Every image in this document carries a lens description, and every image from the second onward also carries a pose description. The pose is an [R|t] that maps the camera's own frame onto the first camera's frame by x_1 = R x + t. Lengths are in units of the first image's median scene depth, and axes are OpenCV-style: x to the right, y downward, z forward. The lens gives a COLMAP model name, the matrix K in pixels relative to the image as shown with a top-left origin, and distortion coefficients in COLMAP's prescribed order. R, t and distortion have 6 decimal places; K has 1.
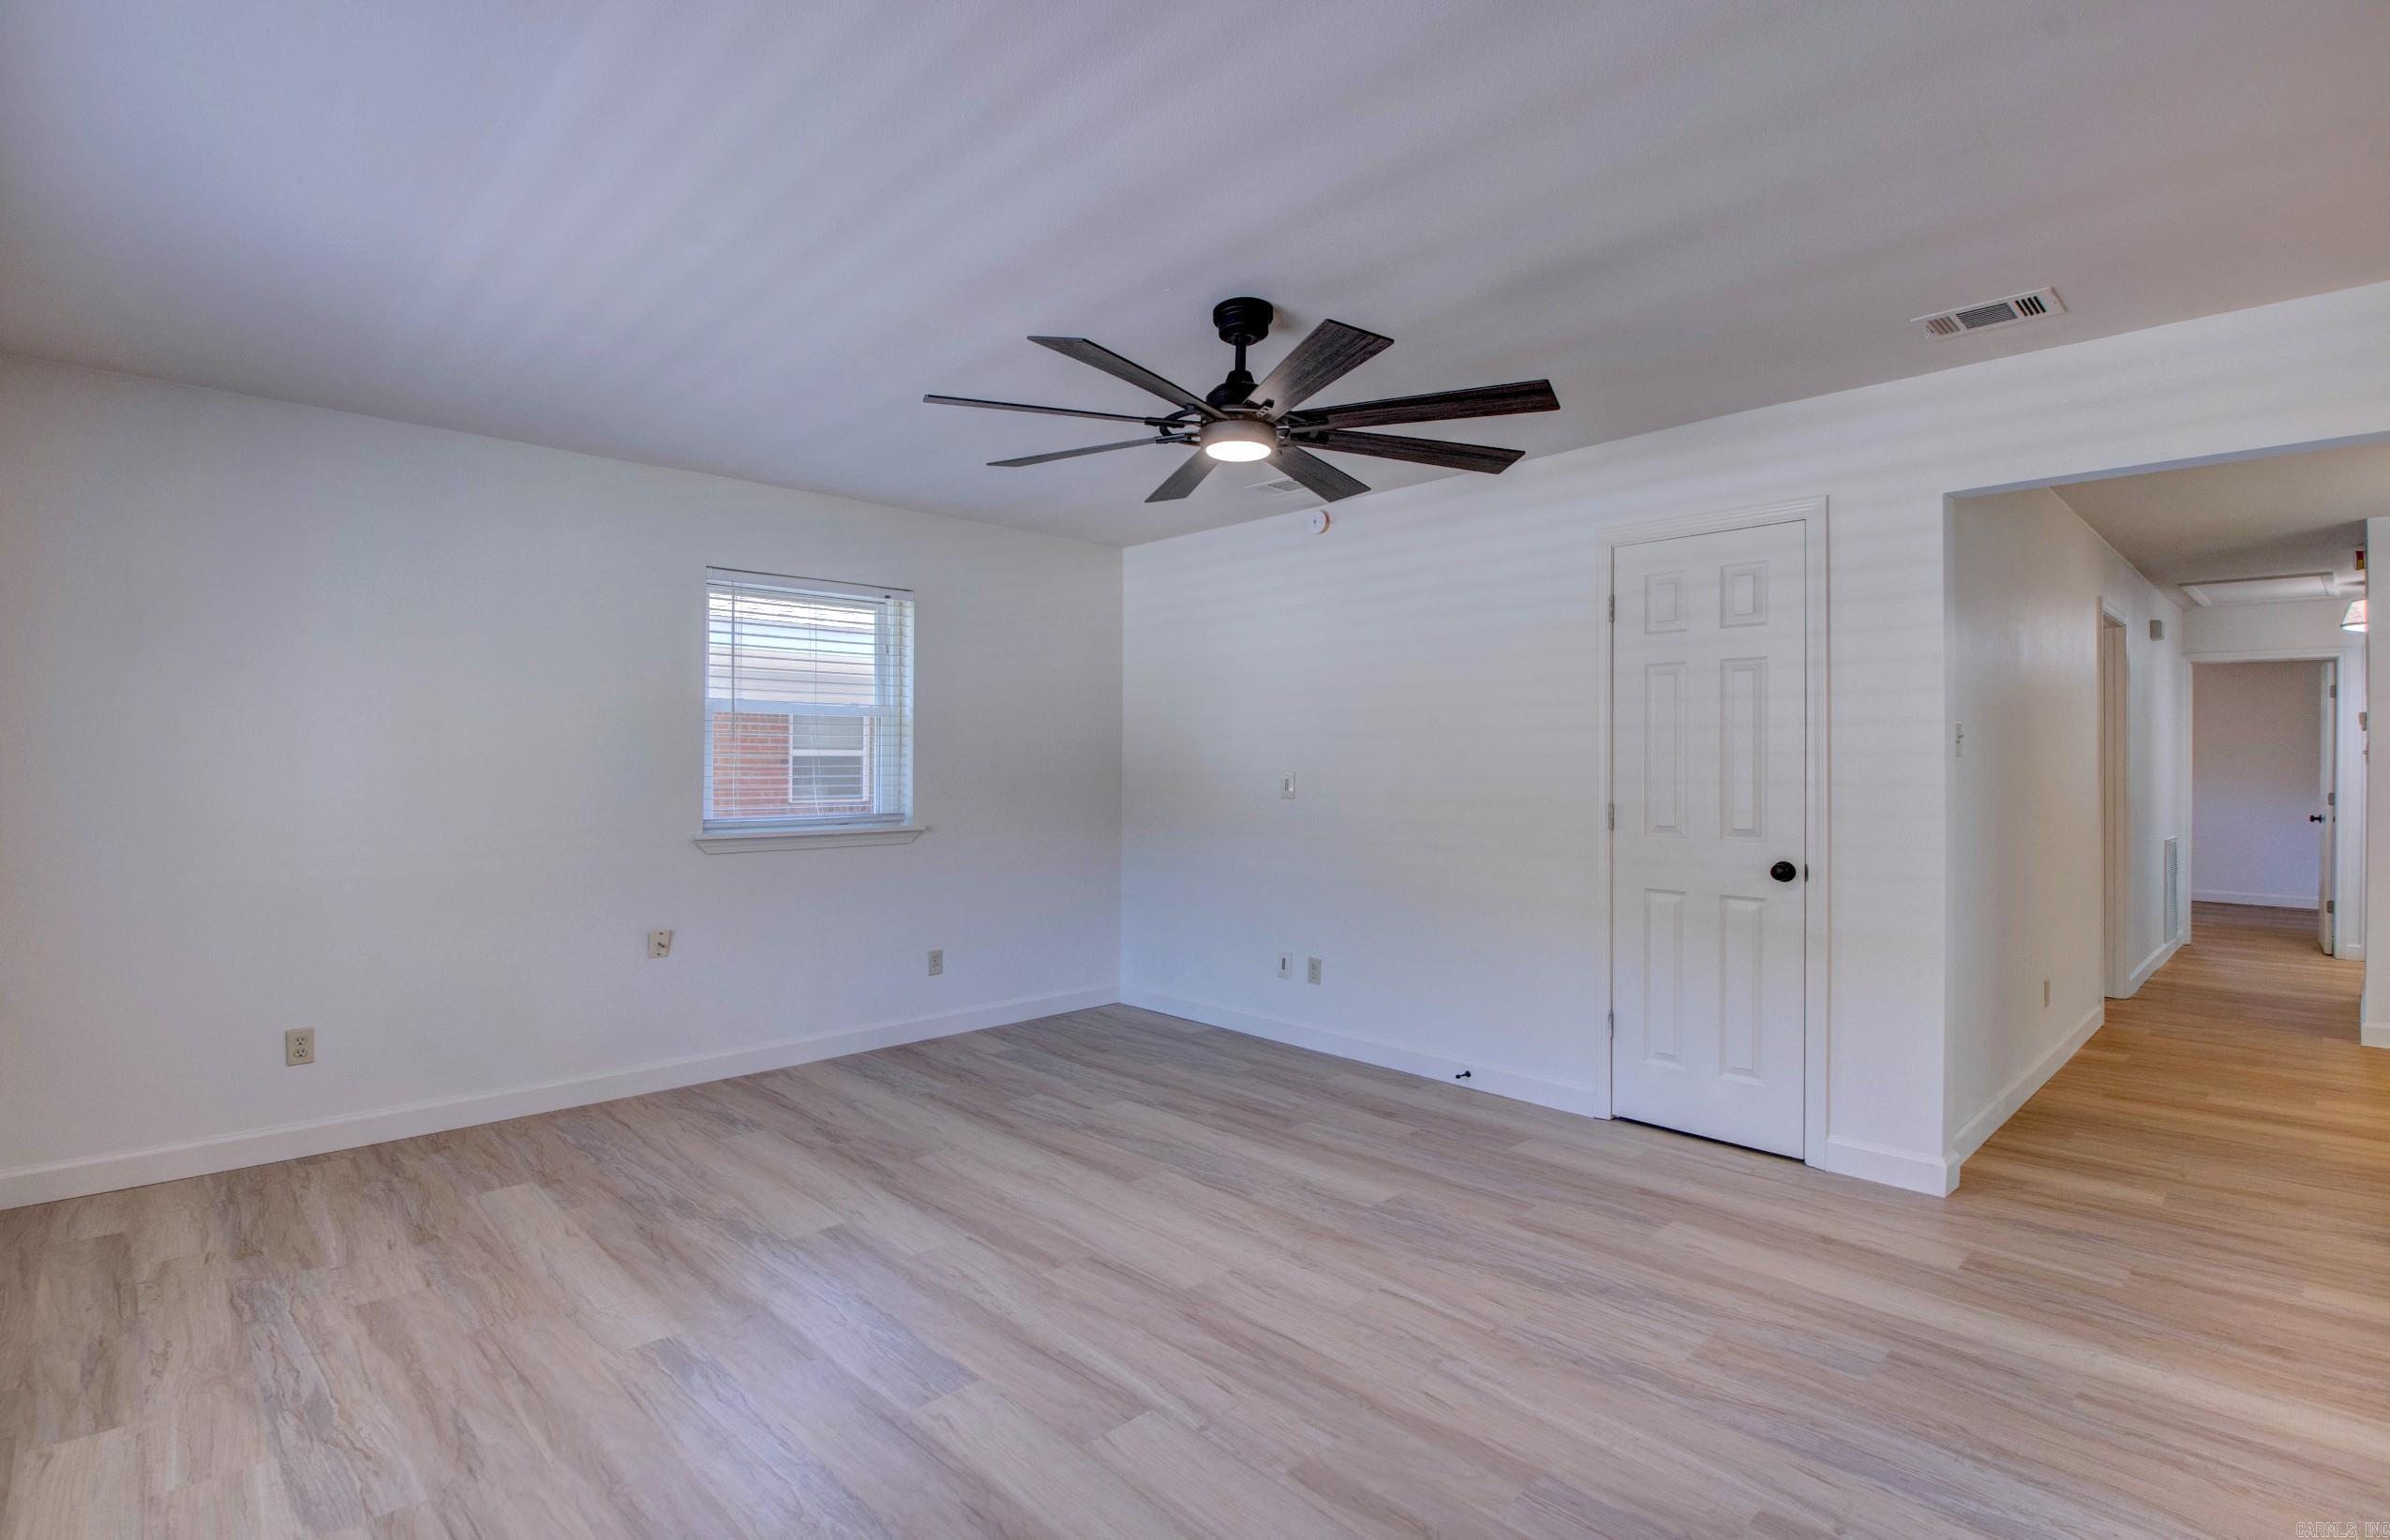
lens RADIAL K [[1126.9, 0, 1189.8], [0, 1126.9, 761.8], [0, 0, 1]] dist [0.021365, -0.029193]
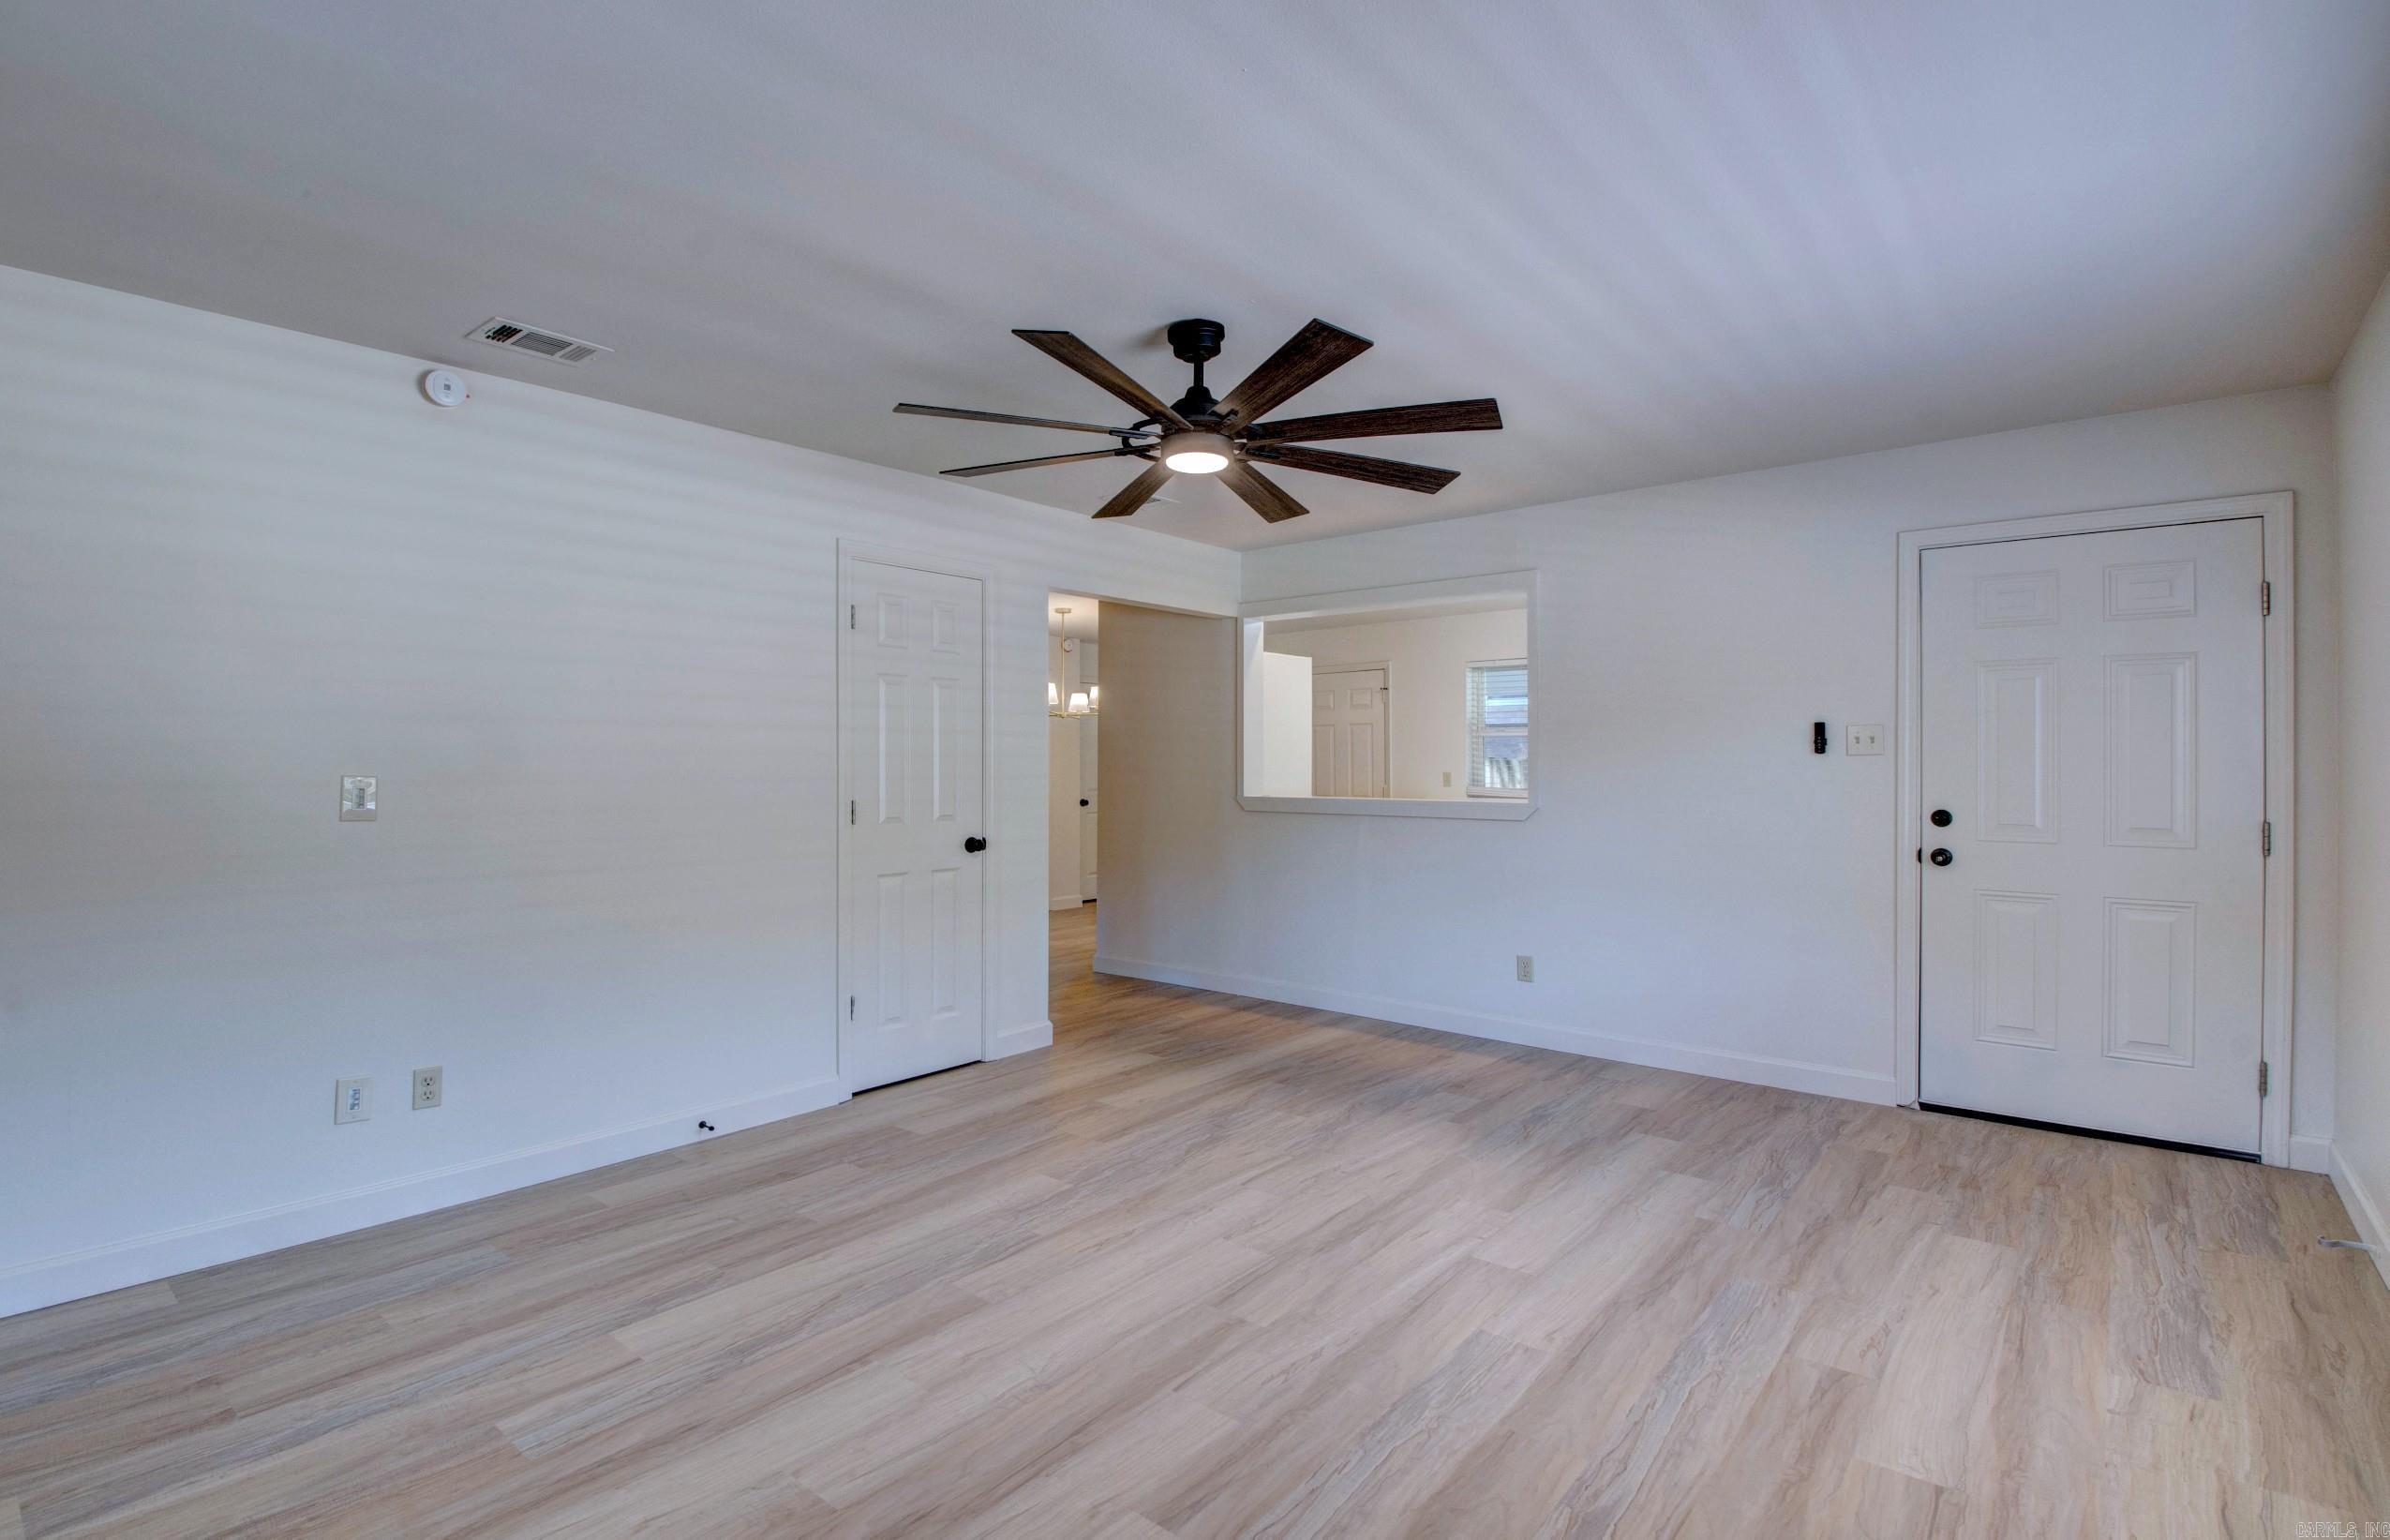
lens RADIAL K [[1109.3, 0, 1181.9], [0, 1109.3, 756.5], [0, 0, 1]] dist [0.023277, -0.030819]
pose [[-0.104265, 0.005095, 0.994536, -0.885627], [-0.002039, 0.999984, -0.005336, 0.000675], [-0.994547, -0.002584, -0.104253, 1.011790]]
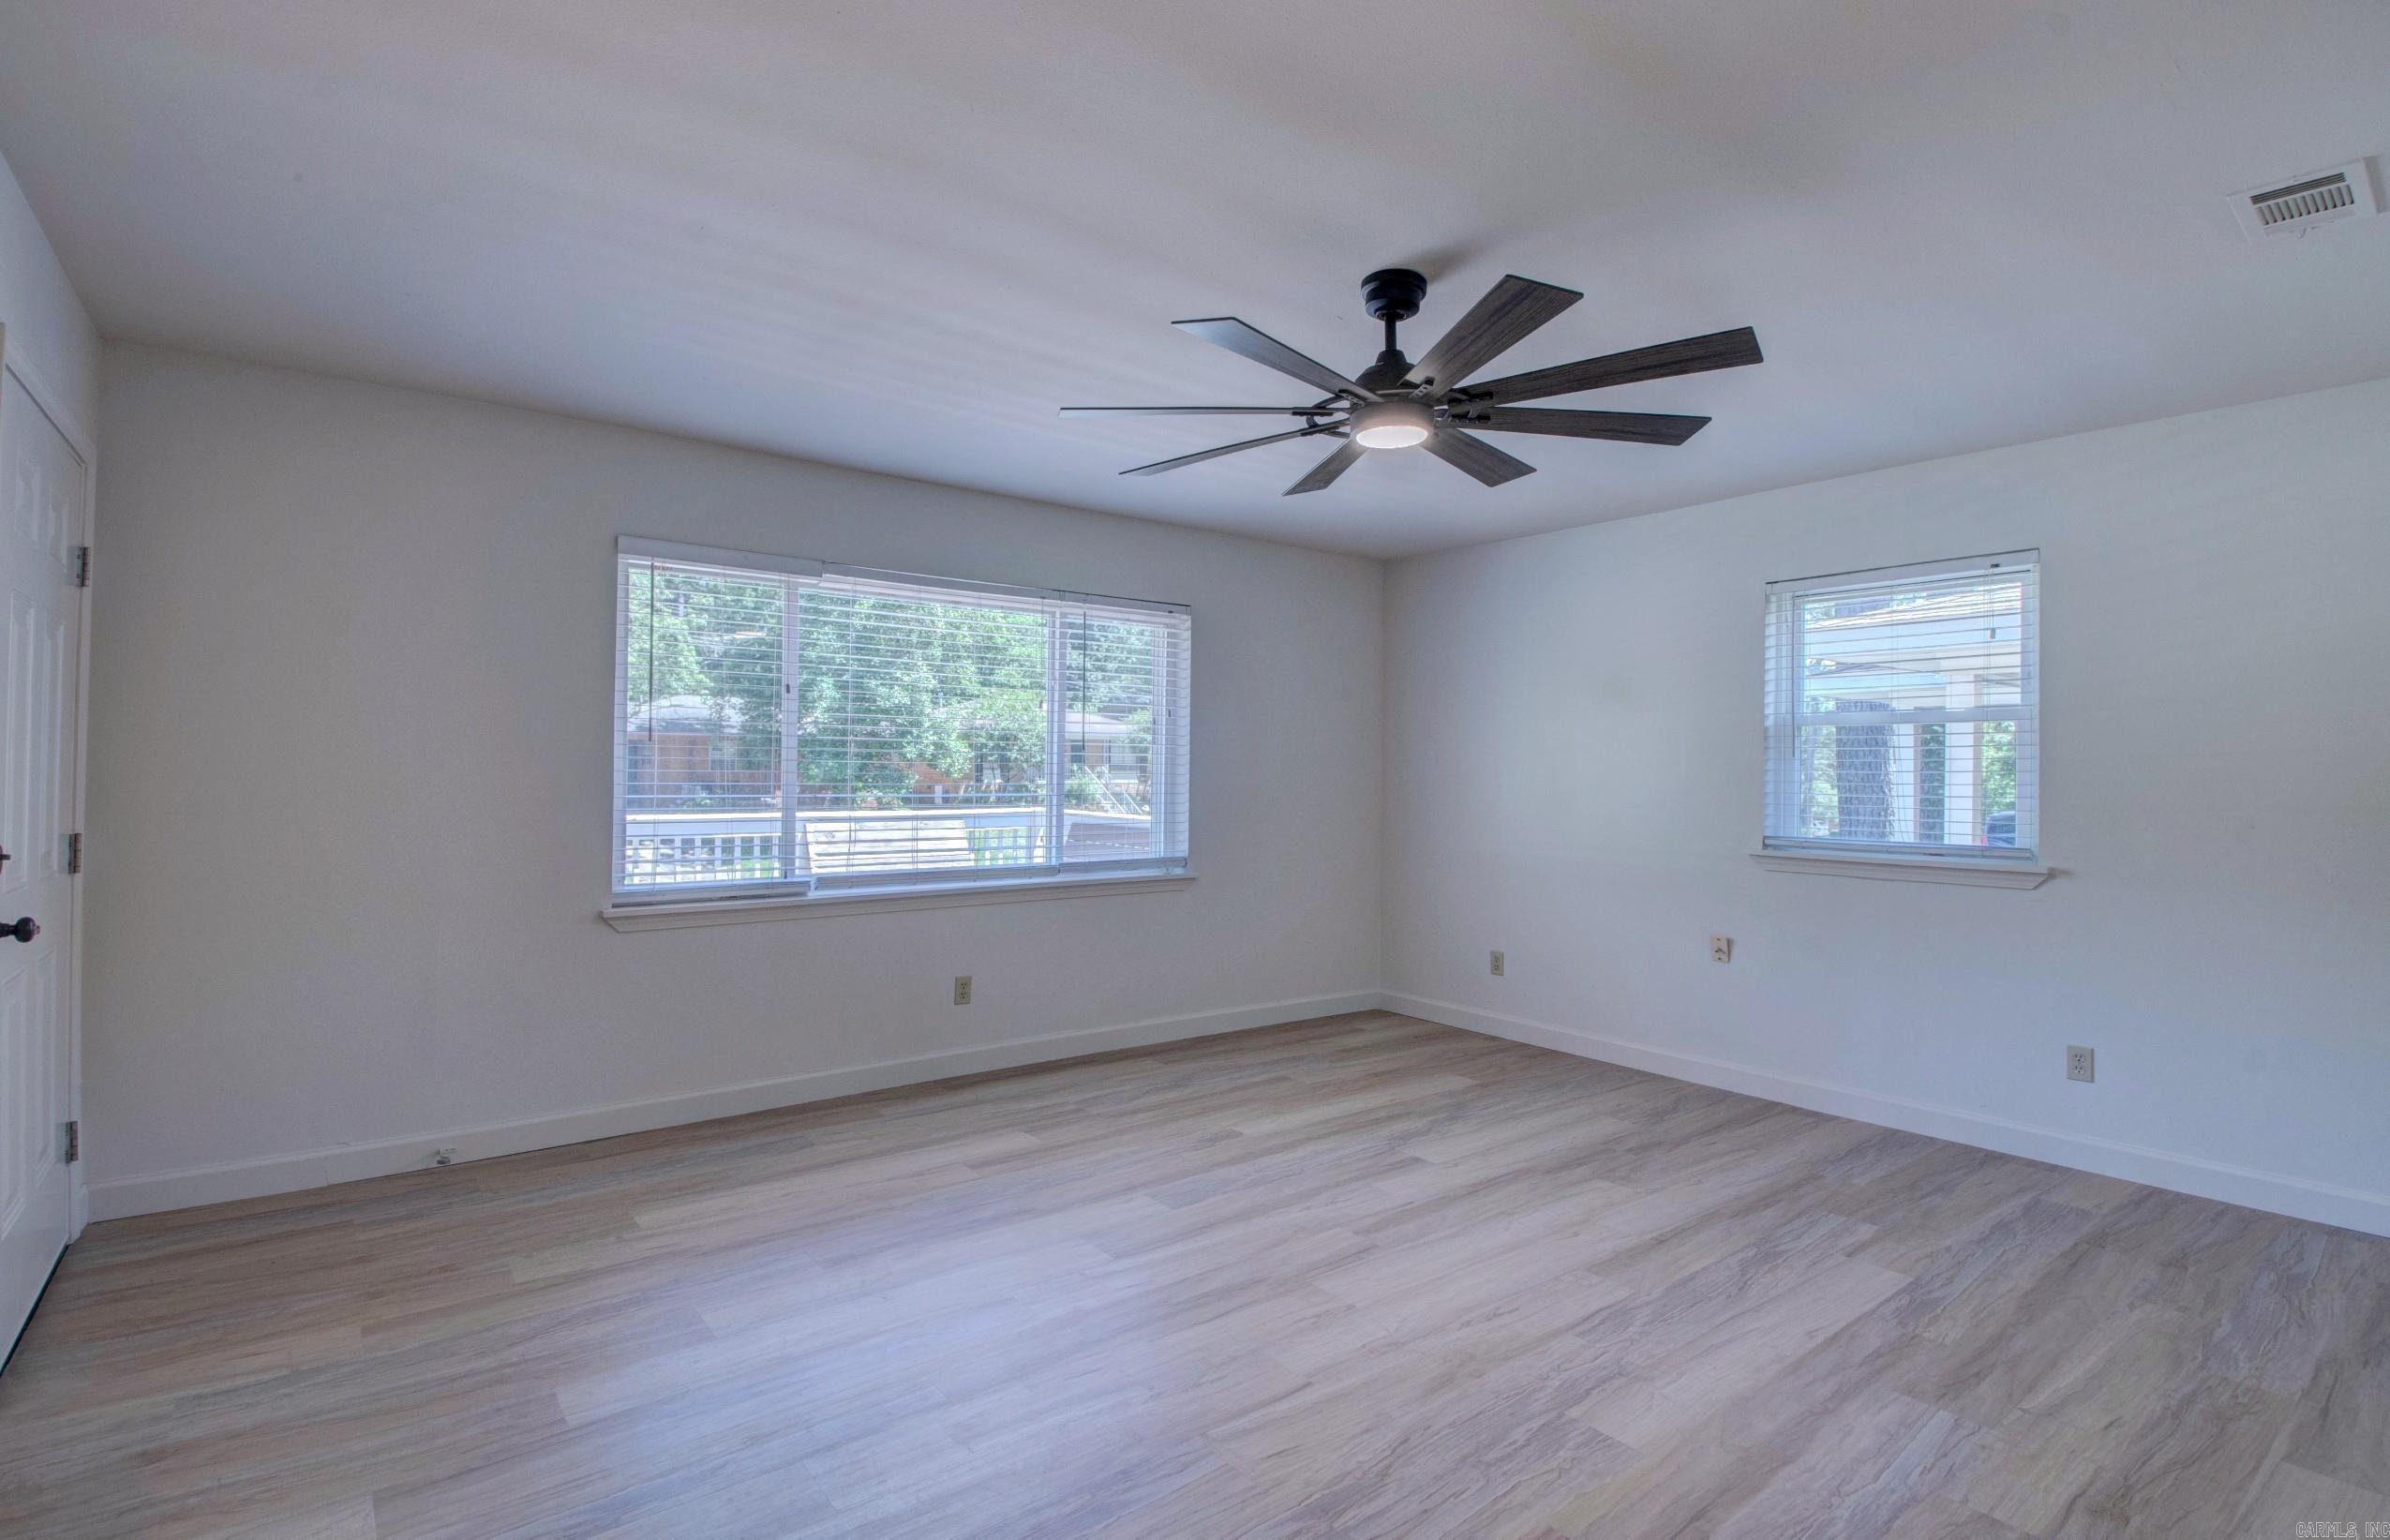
lens RADIAL K [[1126.9, 0, 1189.8], [0, 1126.9, 761.8], [0, 0, 1]] dist [0.021365, -0.029193]
pose [[-0.102454, -0.014460, -0.994633, 0.886737], [-0.009289, 0.999865, -0.013579, 0.003427], [0.994694, 0.007848, -0.102575, 0.840591]]
